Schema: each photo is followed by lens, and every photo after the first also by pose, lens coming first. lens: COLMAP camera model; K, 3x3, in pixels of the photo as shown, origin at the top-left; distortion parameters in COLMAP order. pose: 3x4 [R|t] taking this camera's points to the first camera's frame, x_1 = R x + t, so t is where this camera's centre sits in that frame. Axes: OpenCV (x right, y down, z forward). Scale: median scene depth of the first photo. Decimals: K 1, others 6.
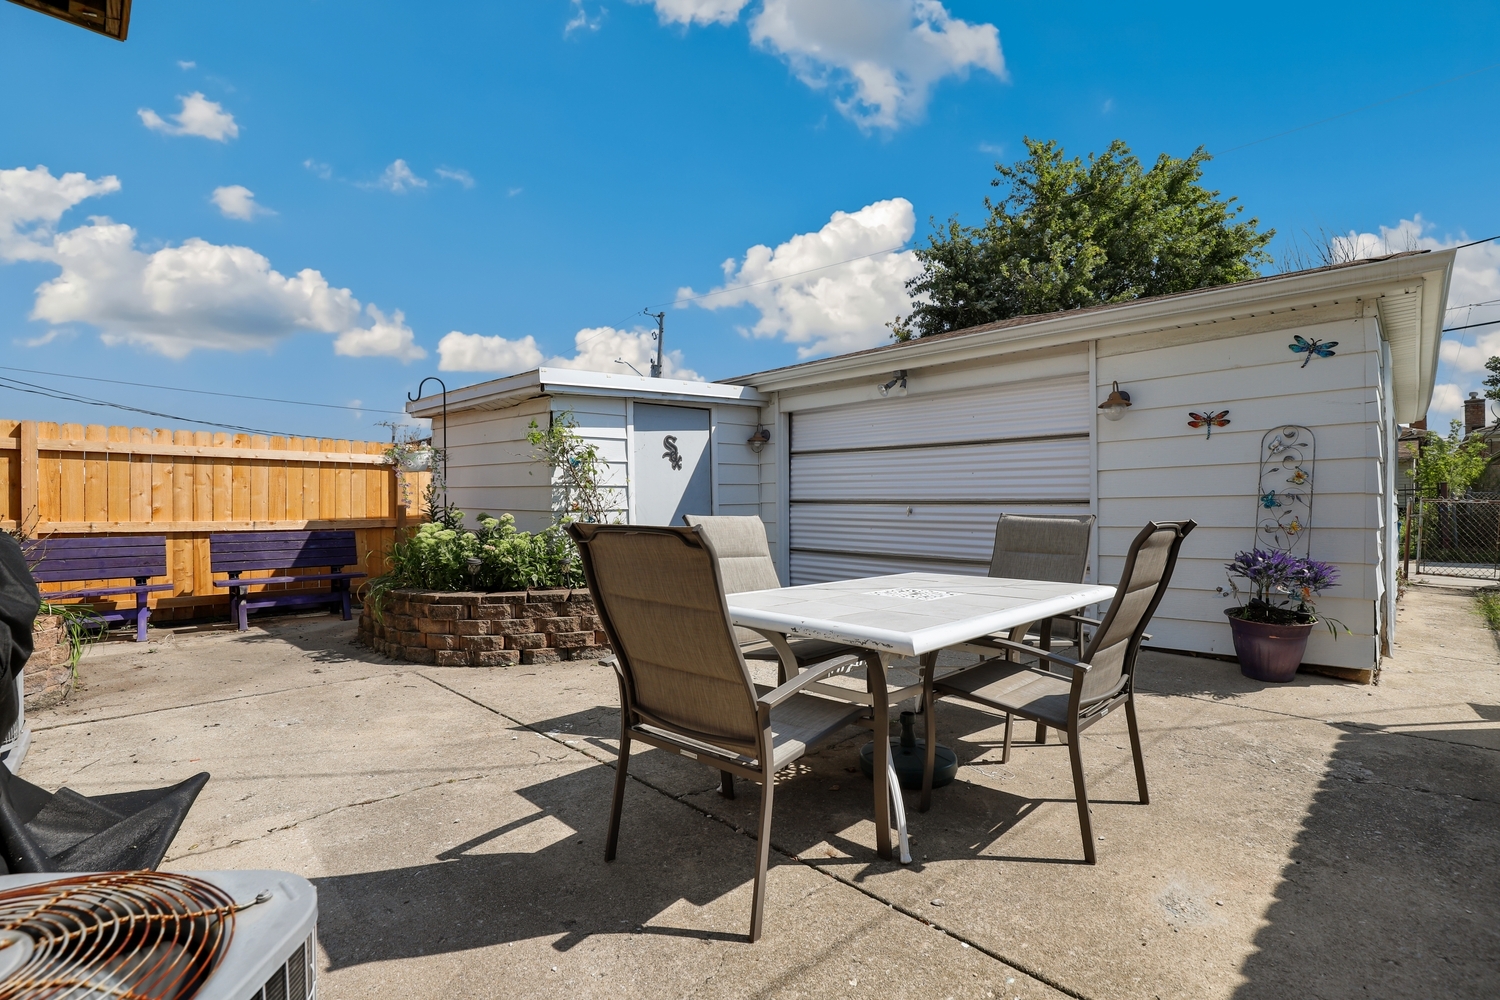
lens RADIAL K [[676.6, 0, 750.0], [0, 676.6, 500.0], [0, 0, 1]] dist [-0.001173, -0.000391]
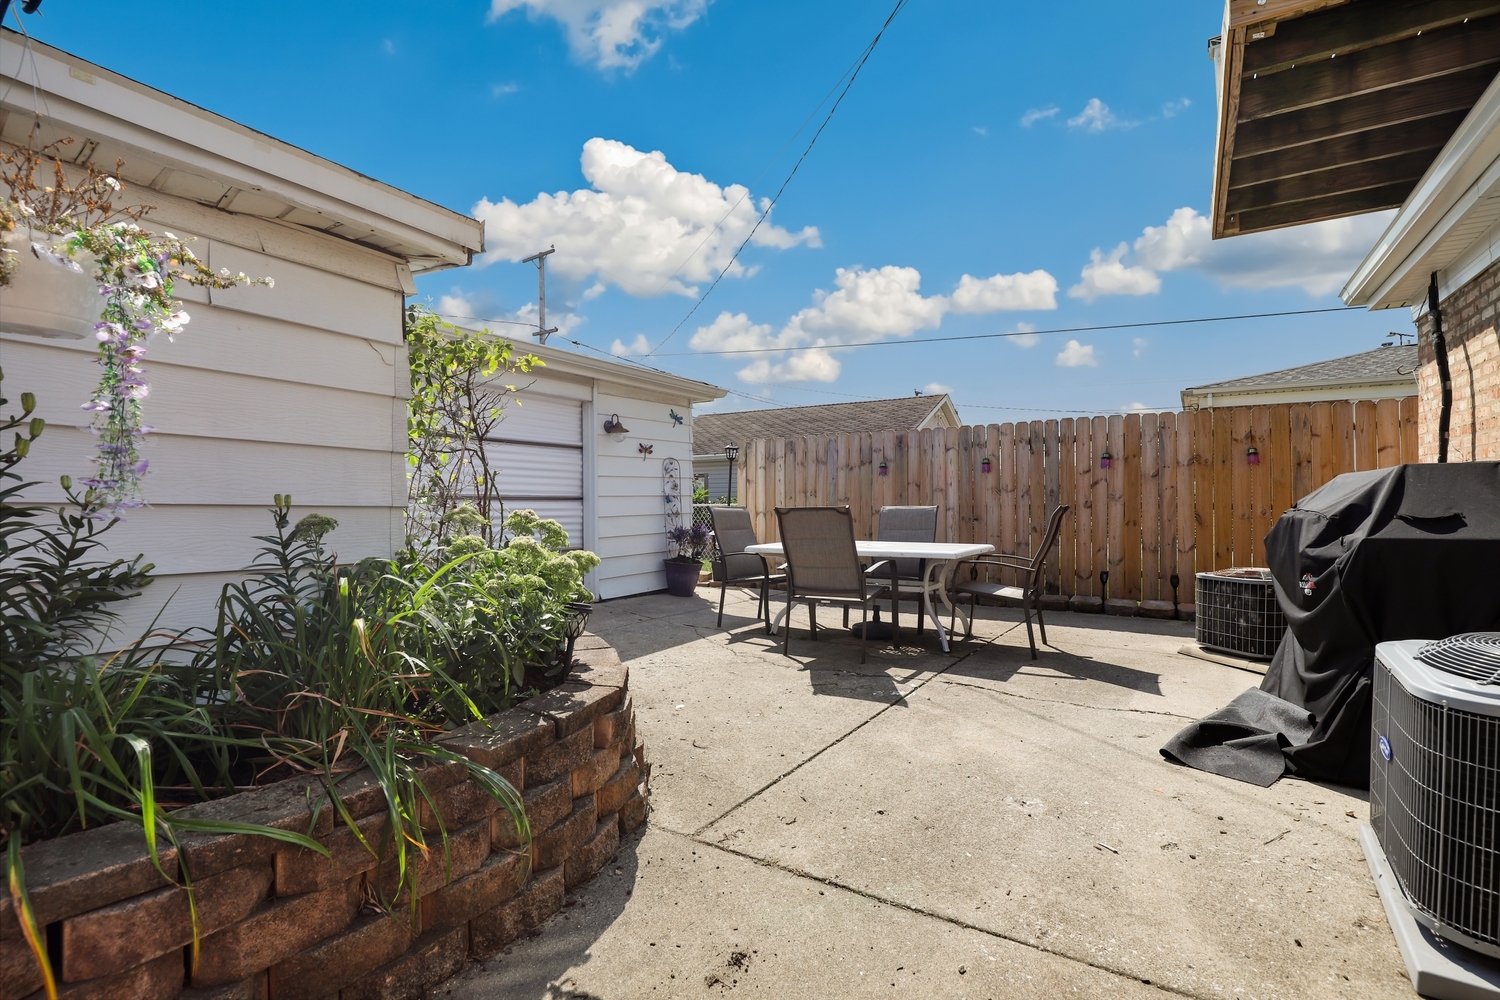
lens RADIAL K [[711.4, 0, 750.0], [0, 711.4, 500.0], [0, 0, 1]] dist [0.000048, 0.000131]
pose [[-0.223559, 0.010328, 0.974636, -1.310401], [0.001340, 0.999946, -0.010289, 0.027679], [-0.974689, -0.000994, -0.223561, 1.409584]]
